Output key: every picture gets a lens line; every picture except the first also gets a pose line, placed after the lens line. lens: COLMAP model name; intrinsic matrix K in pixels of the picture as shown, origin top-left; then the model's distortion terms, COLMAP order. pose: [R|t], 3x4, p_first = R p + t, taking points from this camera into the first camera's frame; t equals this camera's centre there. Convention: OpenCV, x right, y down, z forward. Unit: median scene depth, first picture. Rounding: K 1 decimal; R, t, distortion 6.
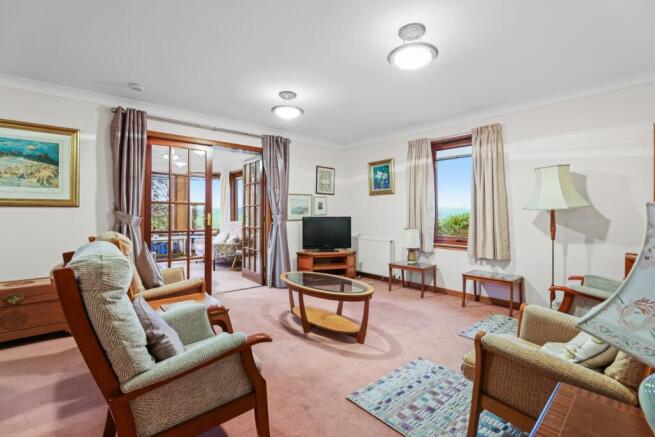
lens RADIAL K [[301.0, 0, 327.5], [0, 301.0, 213.1], [0, 0, 1]] dist [0.001125, 0.000040]
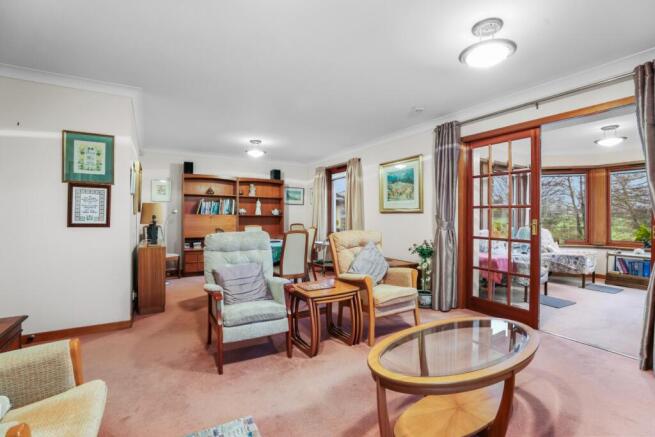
lens RADIAL K [[301.0, 0, 328.0], [0, 301.0, 217.2], [0, 0, 1]] dist [0.001125, 0.000040]
pose [[-0.170291, -0.000164, -0.985394, 0.515297], [-0.012359, 0.999922, 0.001970, 0.001870], [0.985316, 0.012514, -0.170279, 0.764555]]
